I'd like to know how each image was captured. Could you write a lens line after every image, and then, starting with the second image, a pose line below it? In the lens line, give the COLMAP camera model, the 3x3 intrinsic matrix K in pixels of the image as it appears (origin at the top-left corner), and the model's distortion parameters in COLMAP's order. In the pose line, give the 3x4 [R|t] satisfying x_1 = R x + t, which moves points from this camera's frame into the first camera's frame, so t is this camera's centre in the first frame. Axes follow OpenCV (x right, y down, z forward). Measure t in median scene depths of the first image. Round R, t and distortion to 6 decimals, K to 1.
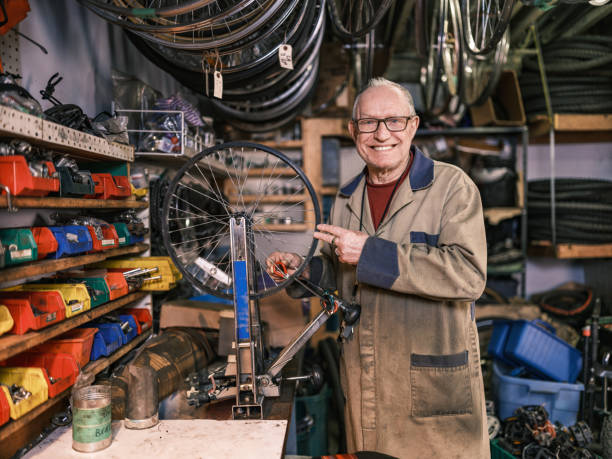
lens RADIAL K [[476.8, 0, 305.0], [0, 476.8, 246.9], [0, 0, 1]] dist [0.000207, -0.038692]
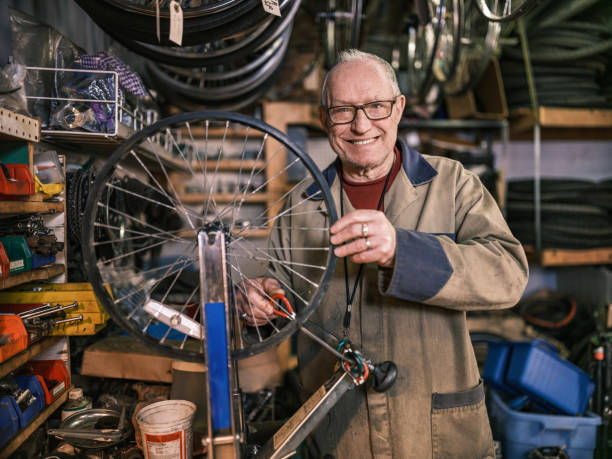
lens RADIAL K [[477.3, 0, 303.5], [0, 477.3, 235.7], [0, 0, 1]] dist [0.008782, -0.047684]
pose [[0.991283, -0.001676, 0.131743, -0.058052], [0.004103, 0.999827, -0.018151, -0.025191], [-0.131690, 0.018533, 0.991118, 0.206845]]
